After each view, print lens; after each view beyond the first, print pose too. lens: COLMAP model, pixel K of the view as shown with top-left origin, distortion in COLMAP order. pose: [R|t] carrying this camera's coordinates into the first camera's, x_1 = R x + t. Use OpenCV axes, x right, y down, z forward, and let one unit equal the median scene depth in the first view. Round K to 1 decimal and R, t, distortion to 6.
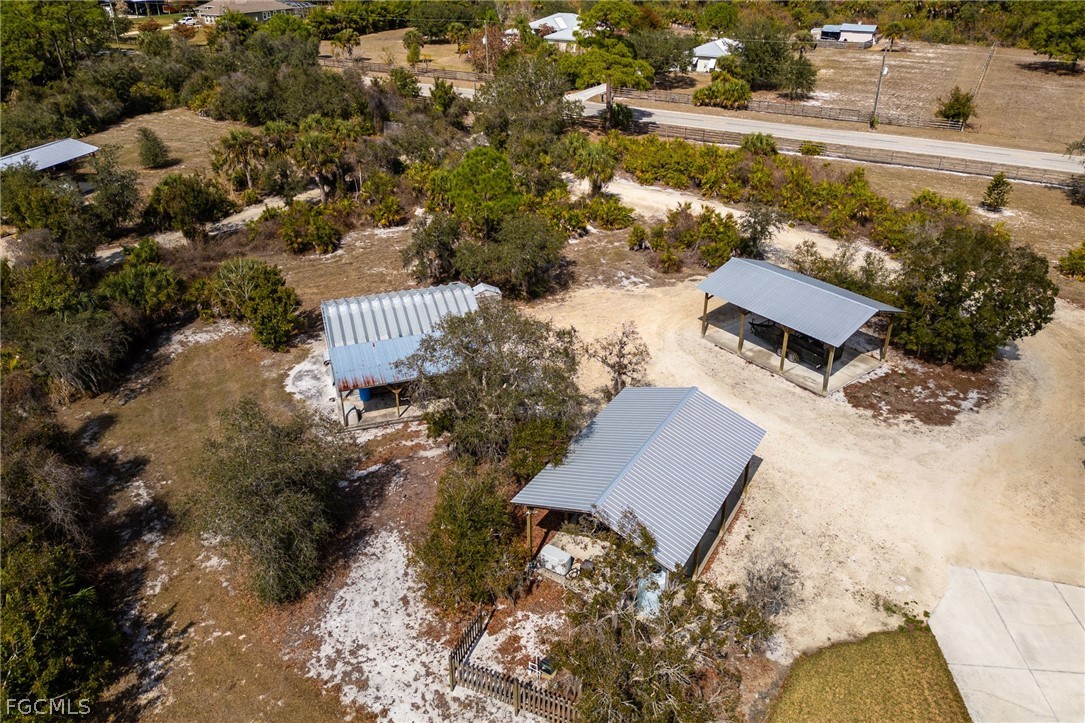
lens RADIAL K [[787.6, 0, 542.5], [0, 787.6, 361.5], [0, 0, 1]] dist [-0.004678, -0.005492]
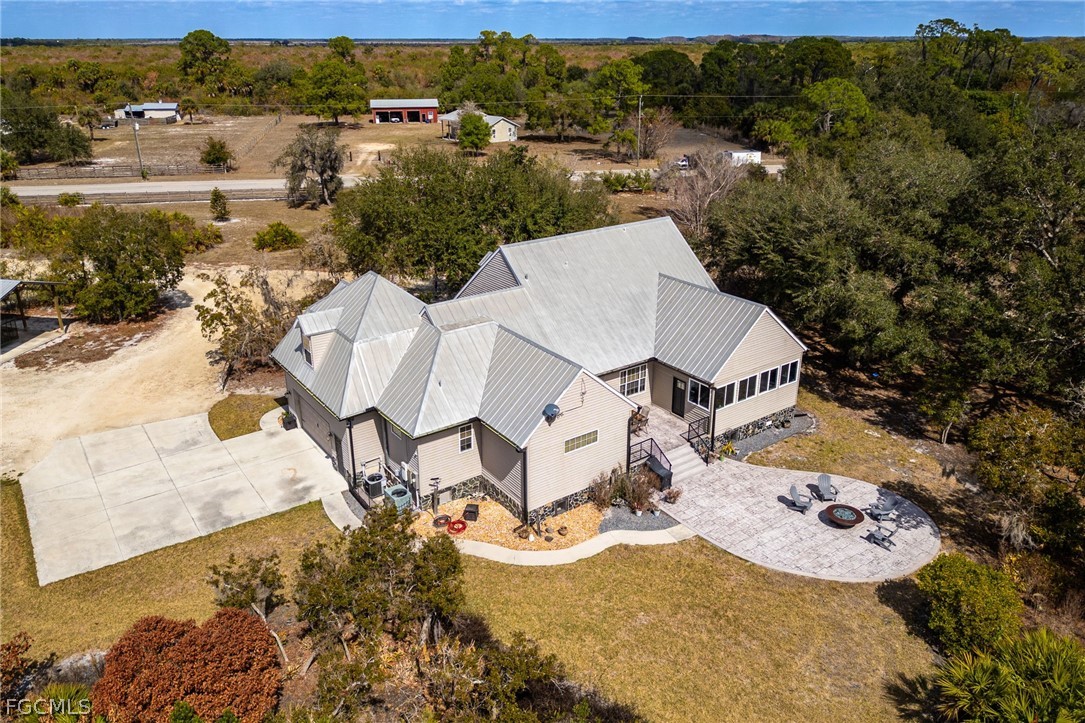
lens RADIAL K [[787.6, 0, 542.5], [0, 787.6, 361.5], [0, 0, 1]] dist [-0.004678, -0.005492]
pose [[0.741827, -0.246711, 0.623560, 0.095139], [0.309990, 0.950711, 0.007363, 0.100086], [-0.594642, 0.187835, 0.781741, -0.112528]]
